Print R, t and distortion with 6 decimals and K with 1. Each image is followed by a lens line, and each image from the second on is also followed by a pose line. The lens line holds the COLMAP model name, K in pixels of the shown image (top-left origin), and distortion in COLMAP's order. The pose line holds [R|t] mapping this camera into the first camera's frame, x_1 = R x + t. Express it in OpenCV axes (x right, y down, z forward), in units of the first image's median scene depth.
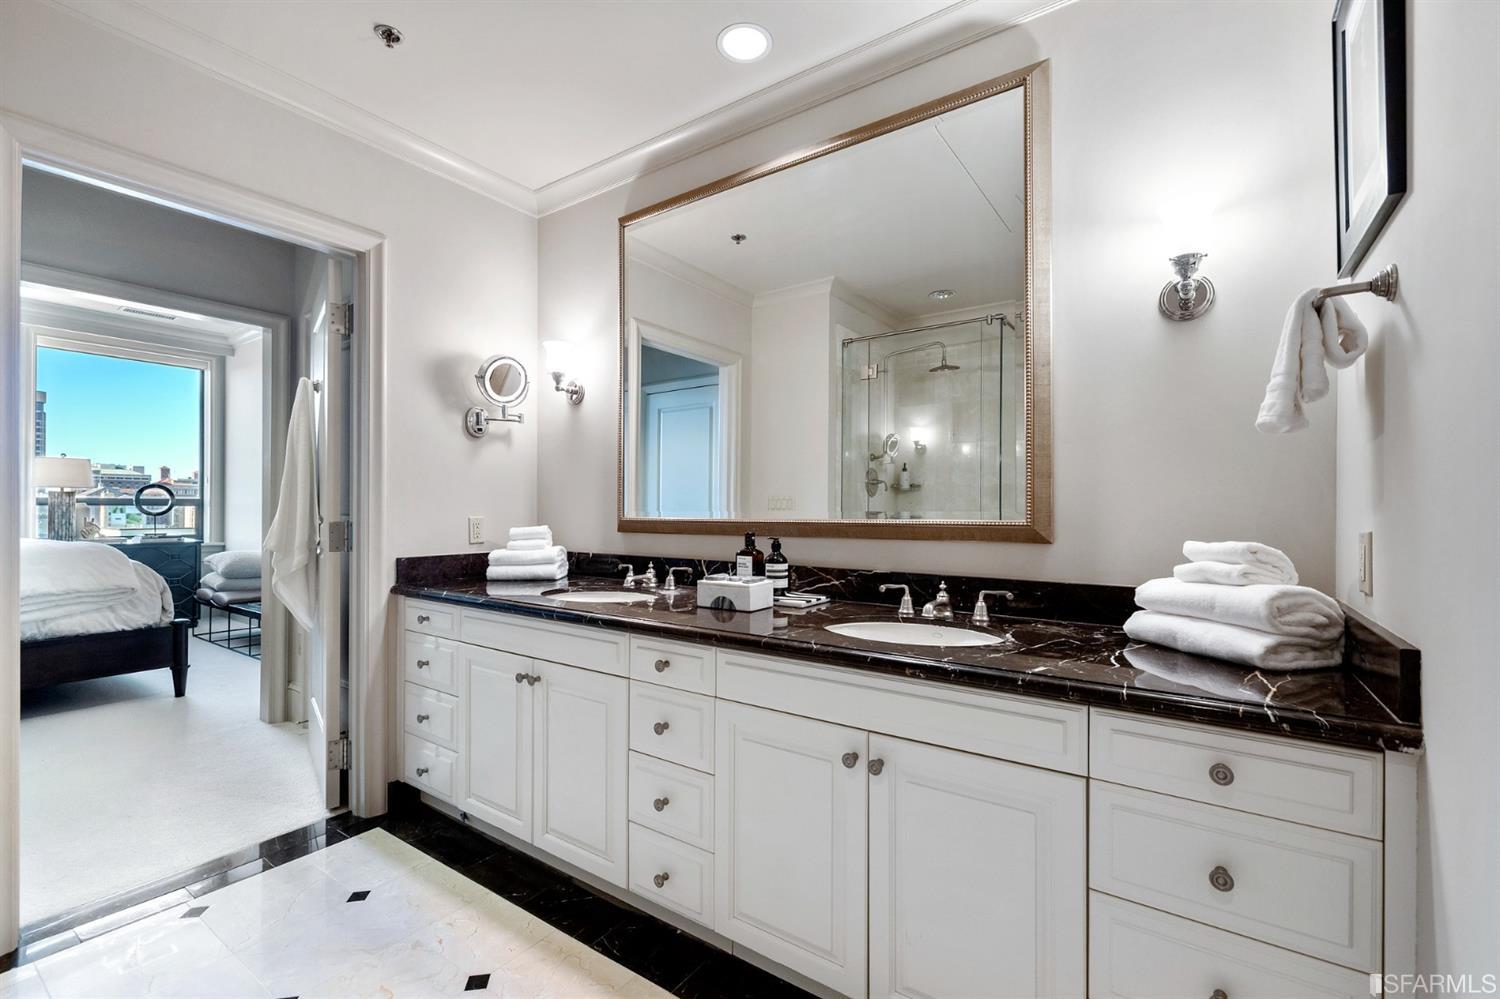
lens RADIAL K [[655.4, 0, 752.6], [0, 655.4, 506.7], [0, 0, 1]] dist [0.000381, -0.000424]
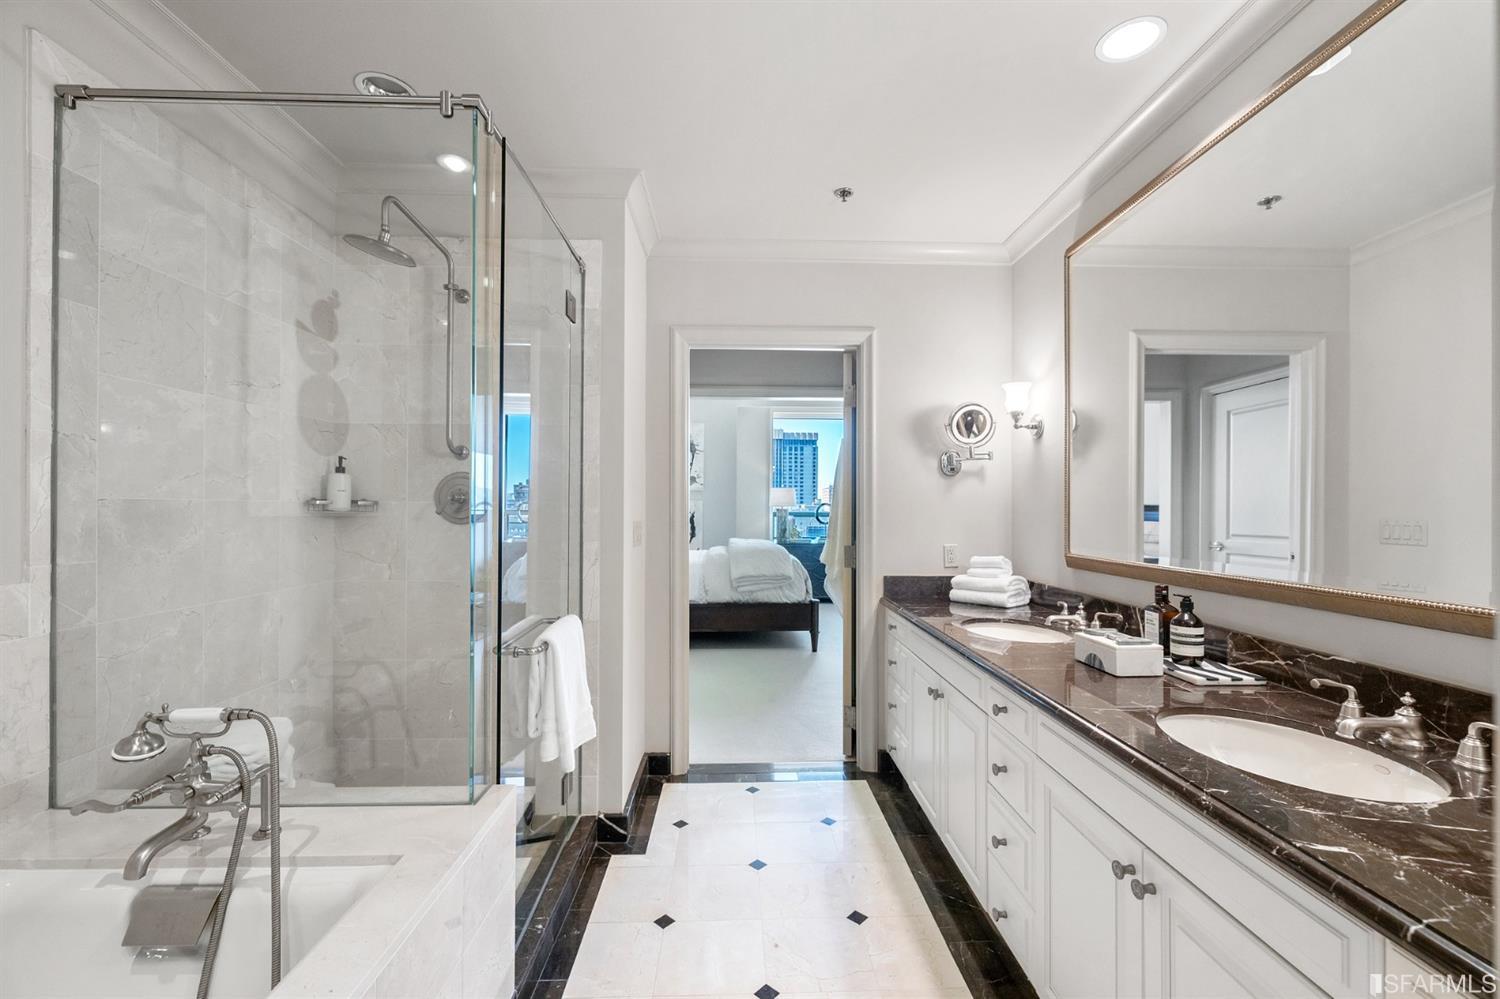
lens RADIAL K [[630.6, 0, 749.4], [0, 630.6, 507.5], [0, 0, 1]] dist [0.000610, 0.000022]
pose [[0.594782, -0.002703, -0.803883, 0.295033], [0.002824, 0.999995, -0.001273, -0.055080], [0.803882, -0.001513, 0.594787, 0.054775]]
